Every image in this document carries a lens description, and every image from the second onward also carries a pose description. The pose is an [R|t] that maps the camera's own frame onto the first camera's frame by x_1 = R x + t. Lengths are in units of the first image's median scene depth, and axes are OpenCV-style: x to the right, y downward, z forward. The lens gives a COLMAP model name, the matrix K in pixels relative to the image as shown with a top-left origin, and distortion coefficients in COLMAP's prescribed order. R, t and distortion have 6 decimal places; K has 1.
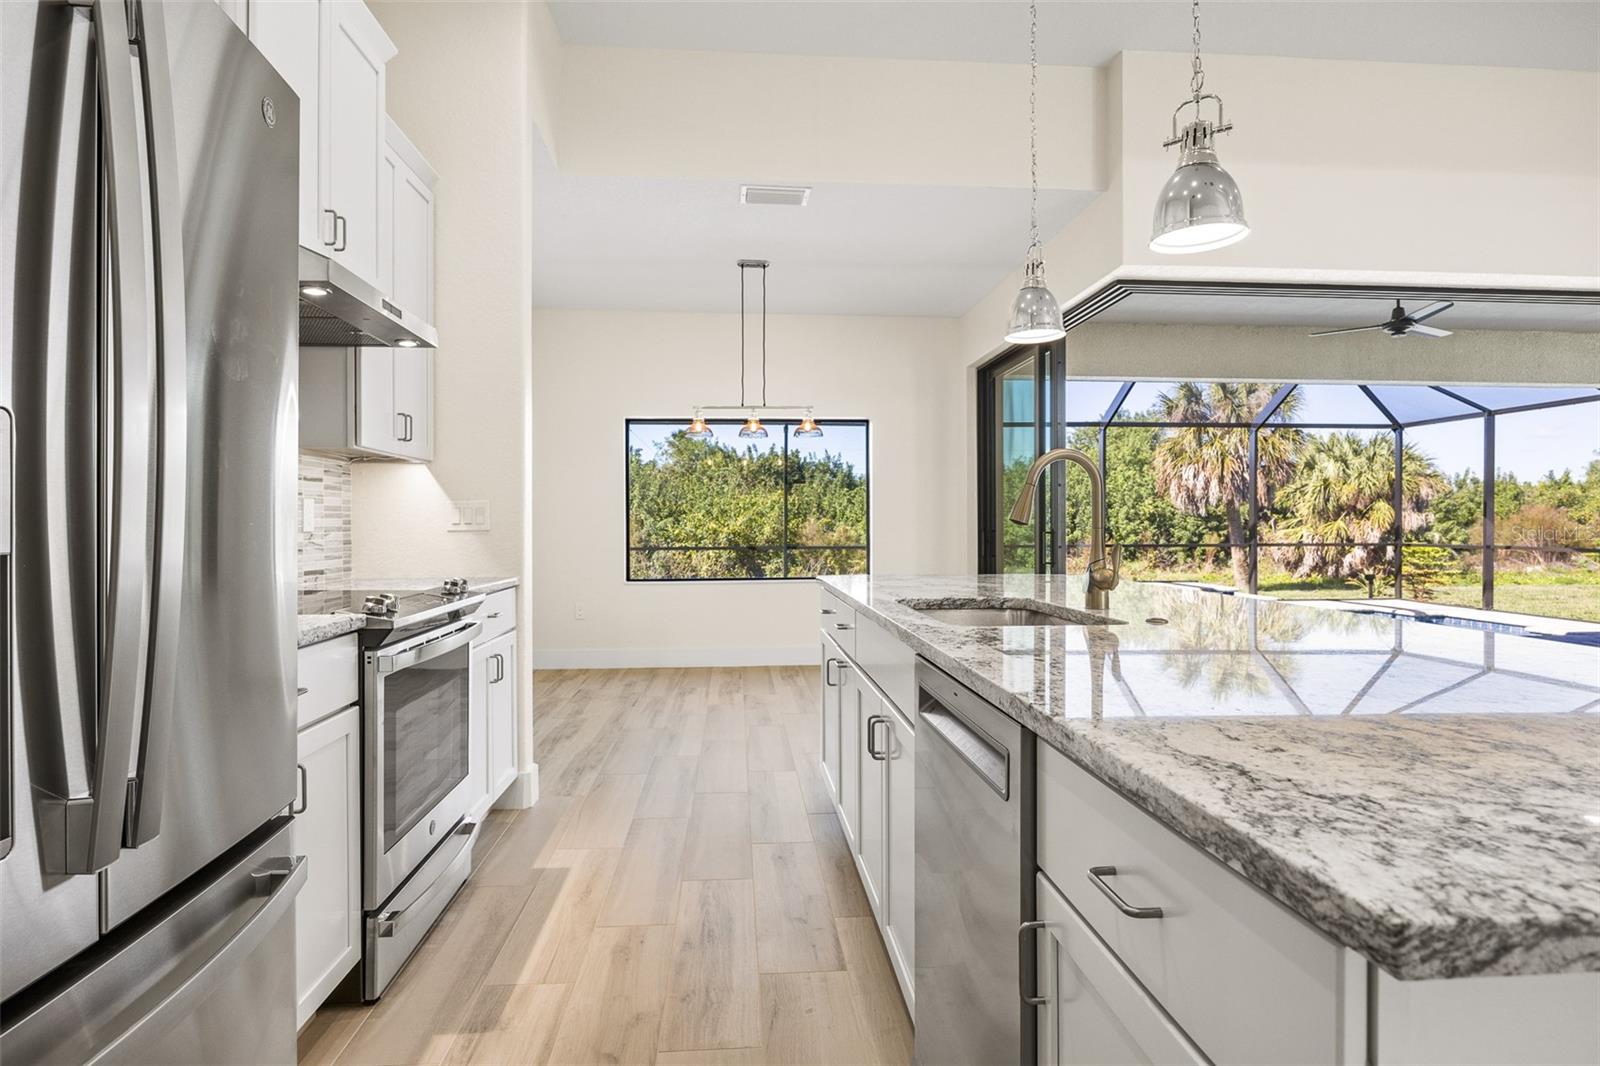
lens RADIAL K [[880.3, 0, 793.3], [0, 880.3, 519.3], [0, 0, 1]] dist [-0.001051, -0.004280]
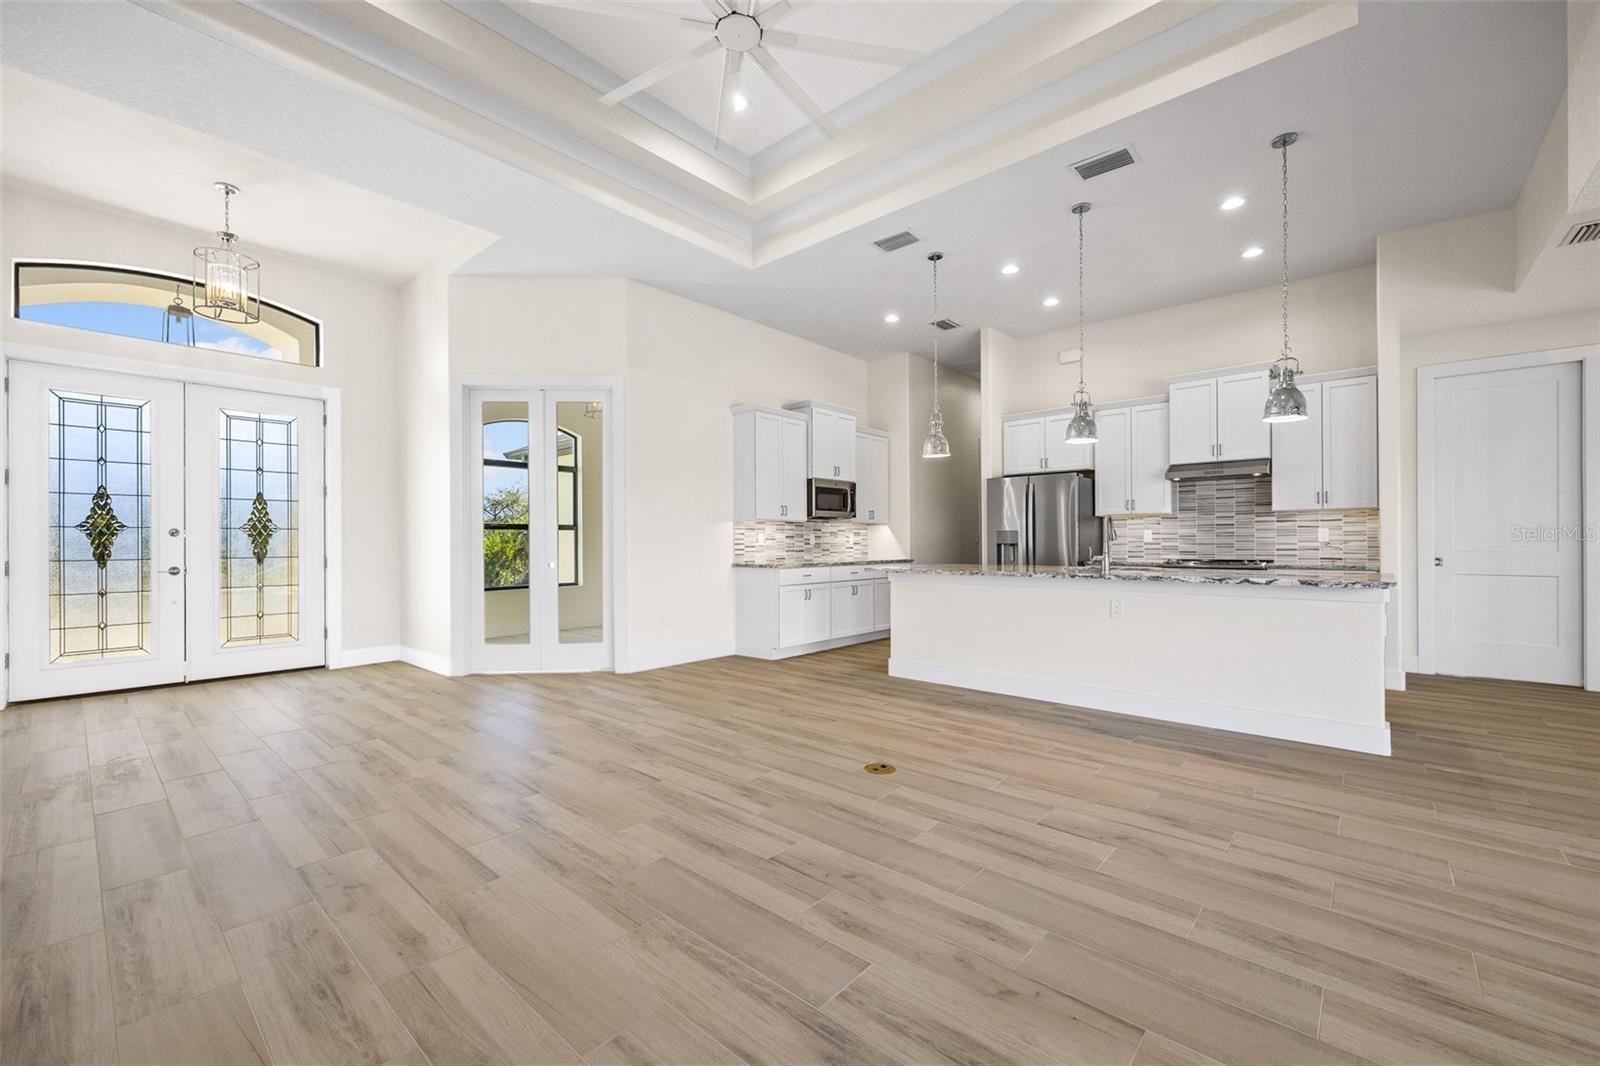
lens RADIAL K [[648.1, 0, 793.1], [0, 648.1, 543.6], [0, 0, 1]] dist [0.002511, -0.000623]
pose [[-0.718560, 0.008701, -0.695410, 0.213976], [0.010335, 0.999945, 0.001832, 0.000061], [0.695388, -0.005870, -0.718611, 0.152440]]
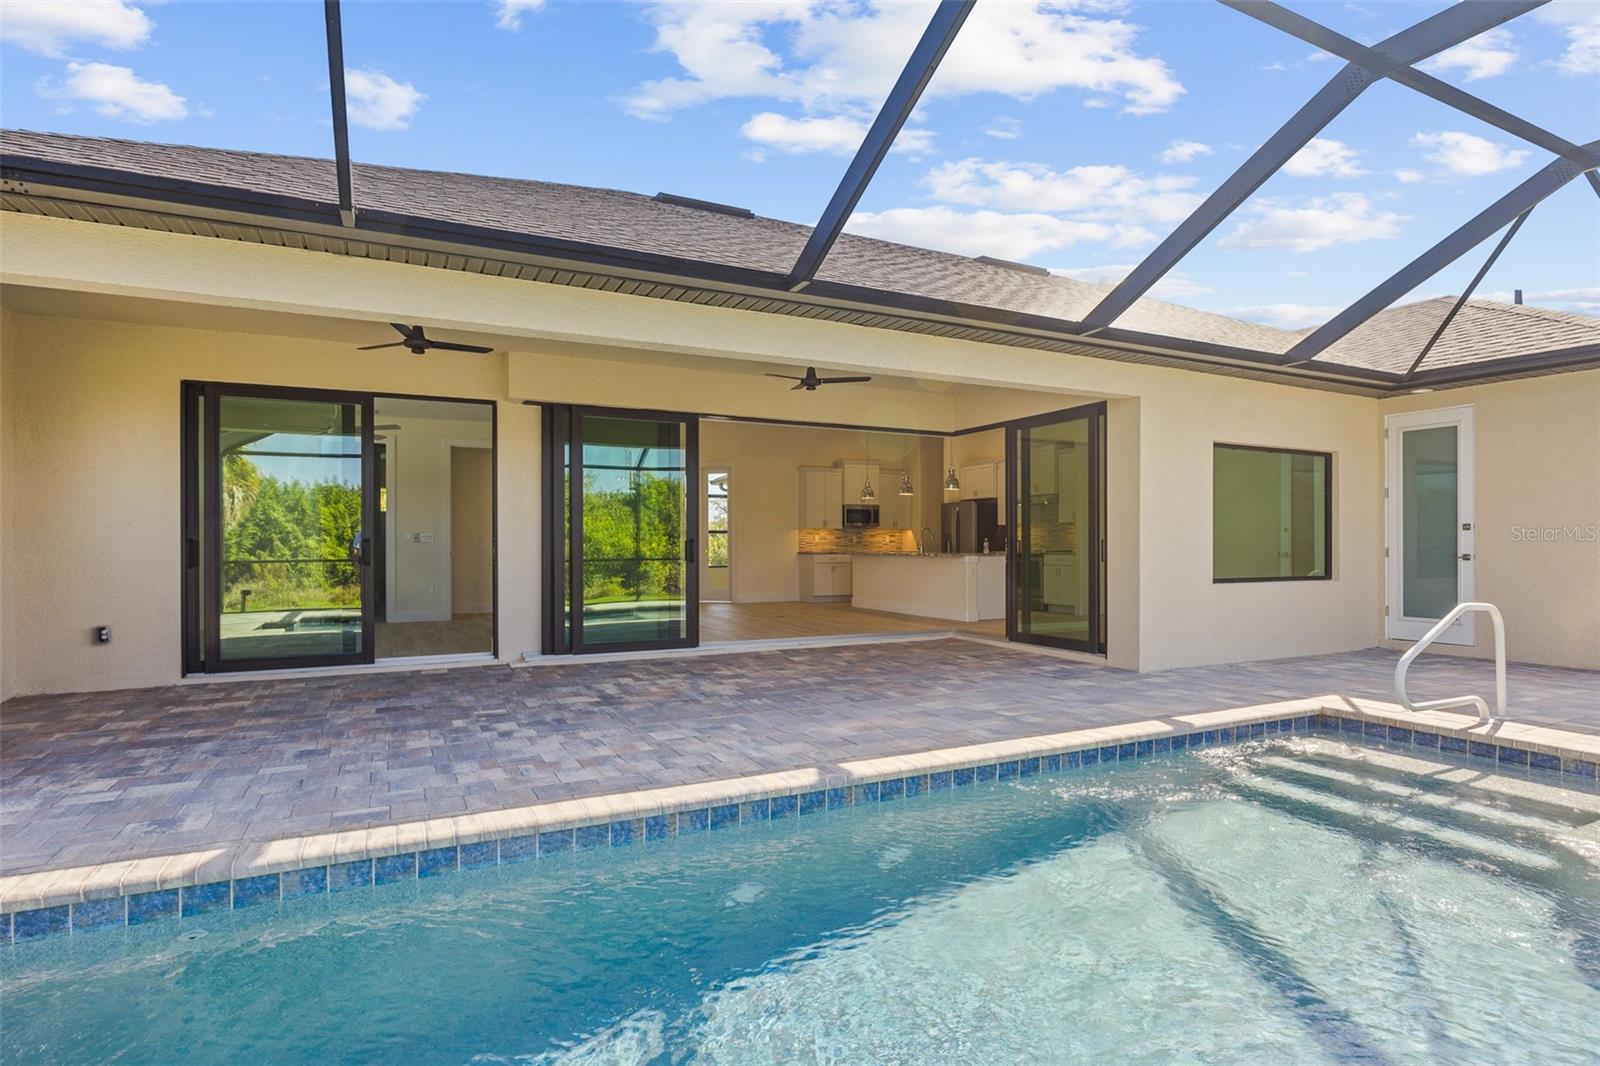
lens RADIAL K [[837.7, 0, 811.1], [0, 837.7, 542.0], [0, 0, 1]] dist [-0.002935, -0.002479]
pose [[-0.916630, 0.003030, -0.399725, 0.288778], [0.006644, 0.999949, -0.007655, 0.005633], [0.399682, -0.009672, -0.916603, 0.515353]]
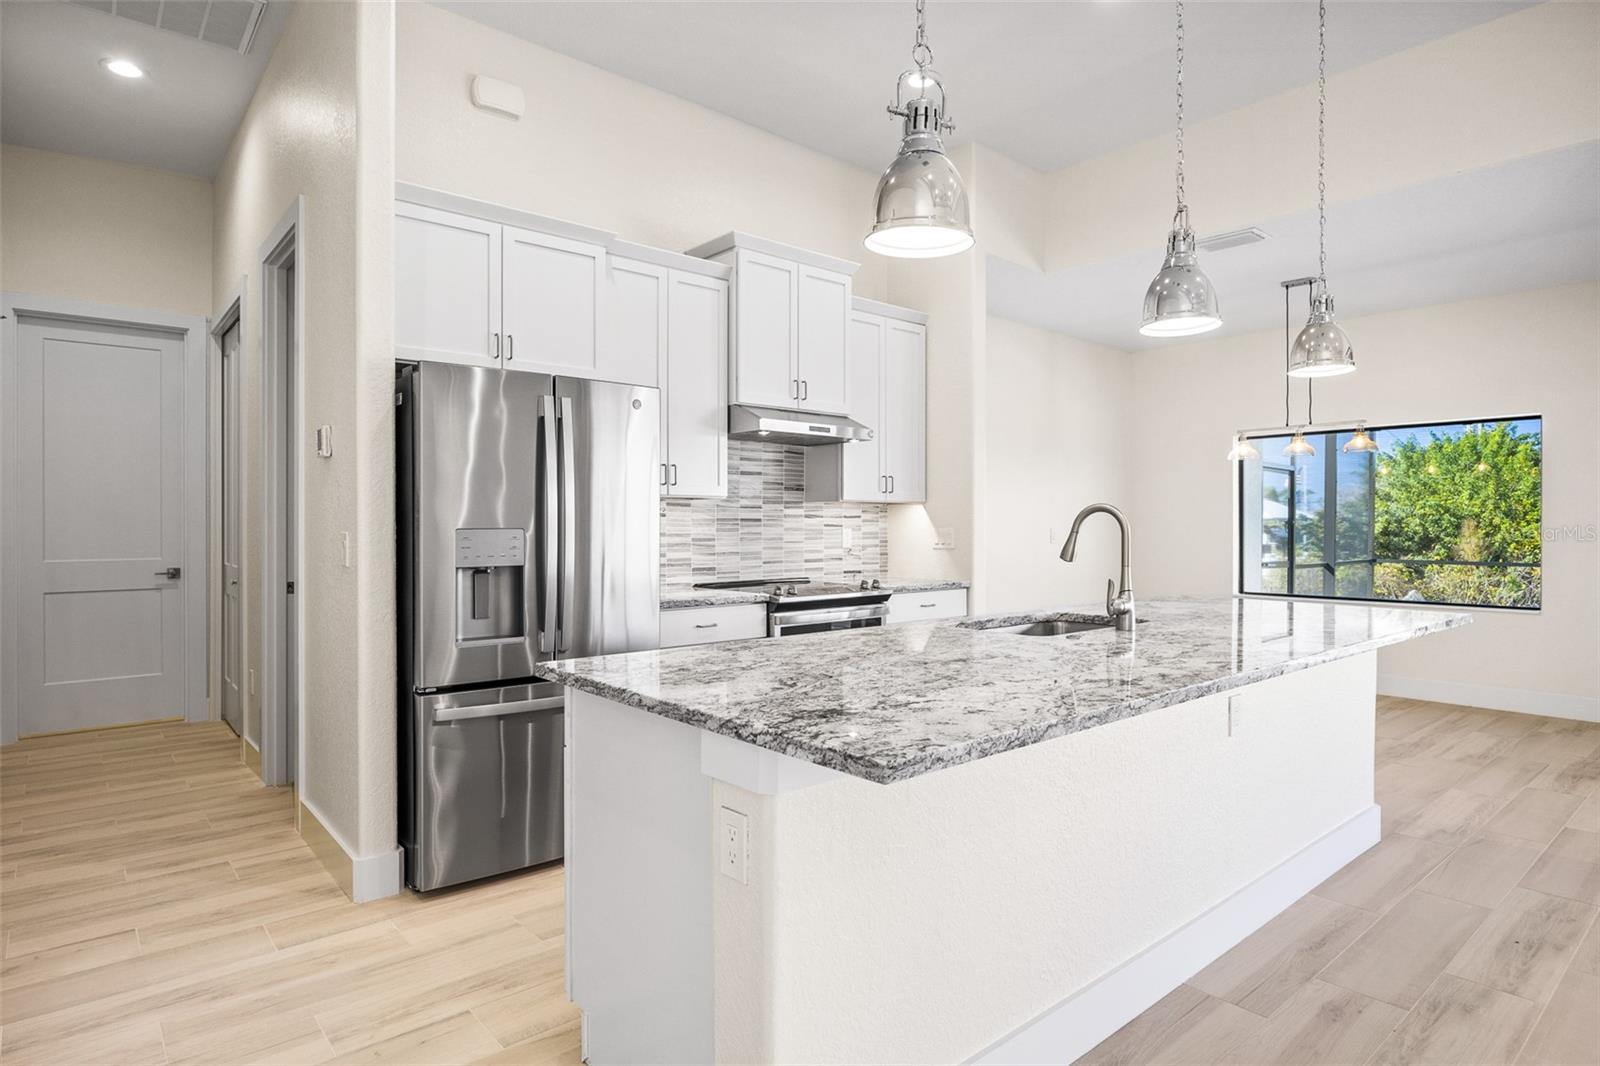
lens RADIAL K [[880.3, 0, 796.6], [0, 880.3, 527.0], [0, 0, 1]] dist [-0.001051, -0.004280]
pose [[0.596586, 0.005502, -0.802531, 0.090654], [0.001458, 0.999967, 0.007940, -0.004751], [0.802548, -0.005907, 0.596558, -0.011279]]
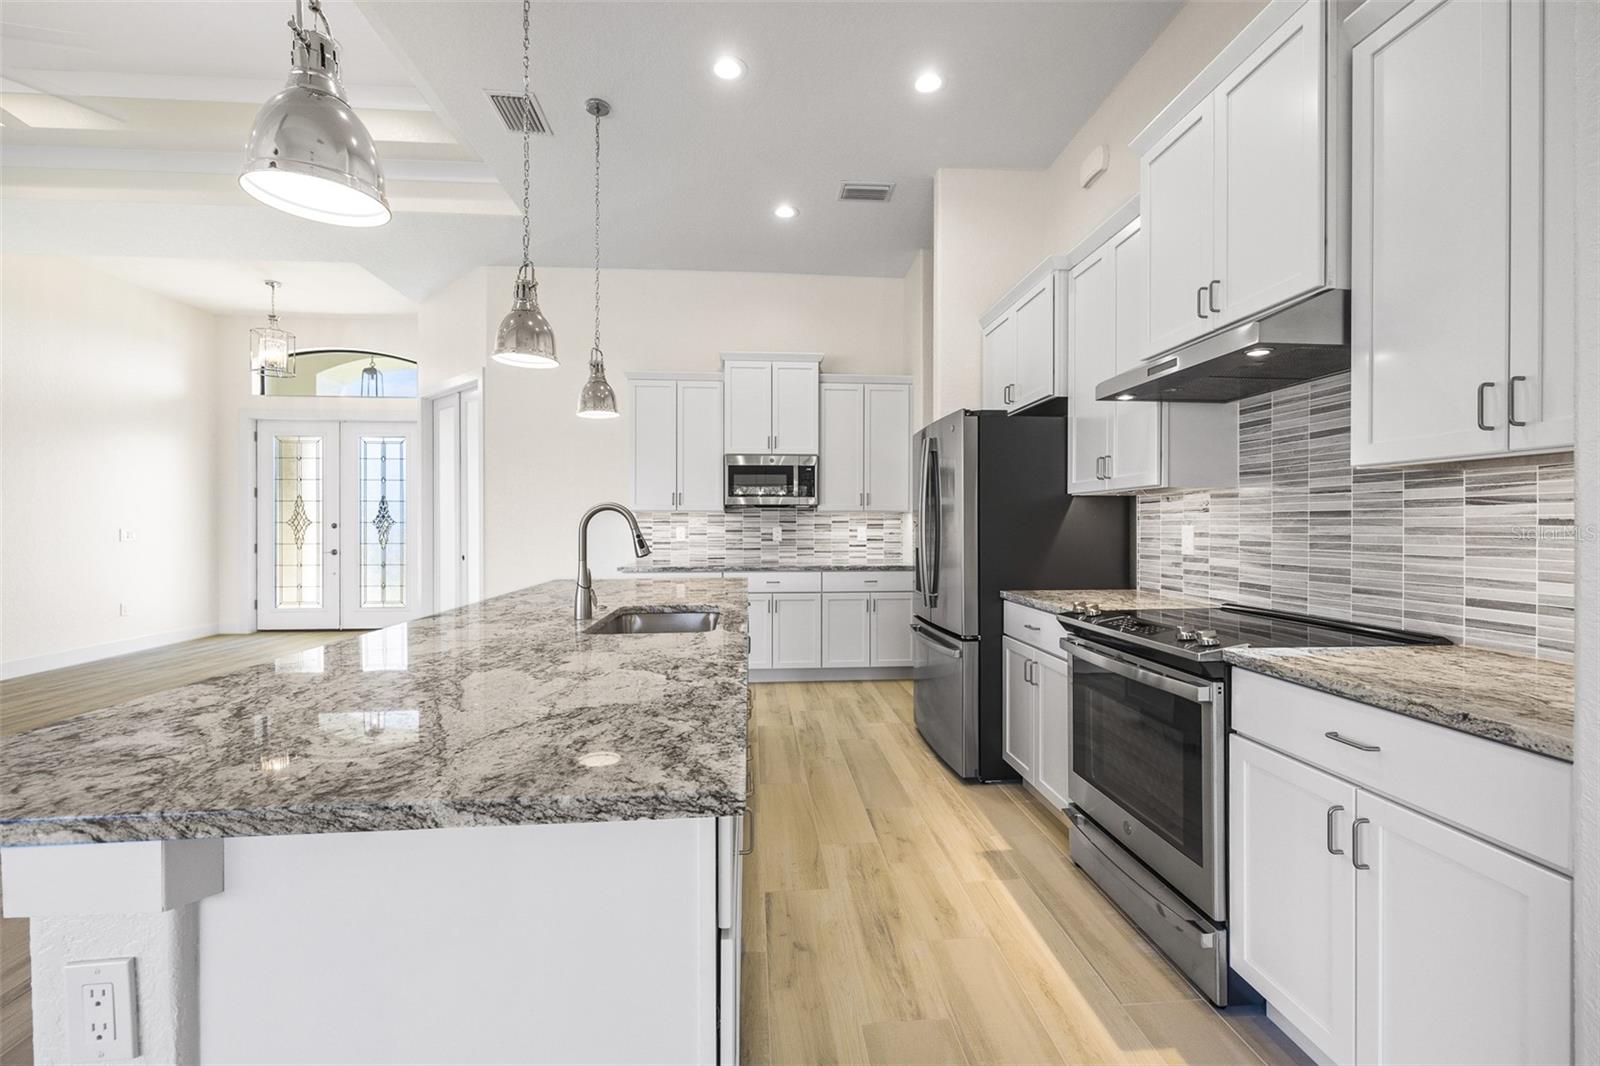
lens RADIAL K [[648.1, 0, 799.9], [0, 648.1, 526.3], [0, 0, 1]] dist [0.002511, -0.000623]
pose [[-0.999855, 0.003972, -0.016563, 0.001875], [0.004017, 0.999988, -0.002653, -0.003229], [0.016552, -0.002720, -0.999859, 0.170359]]
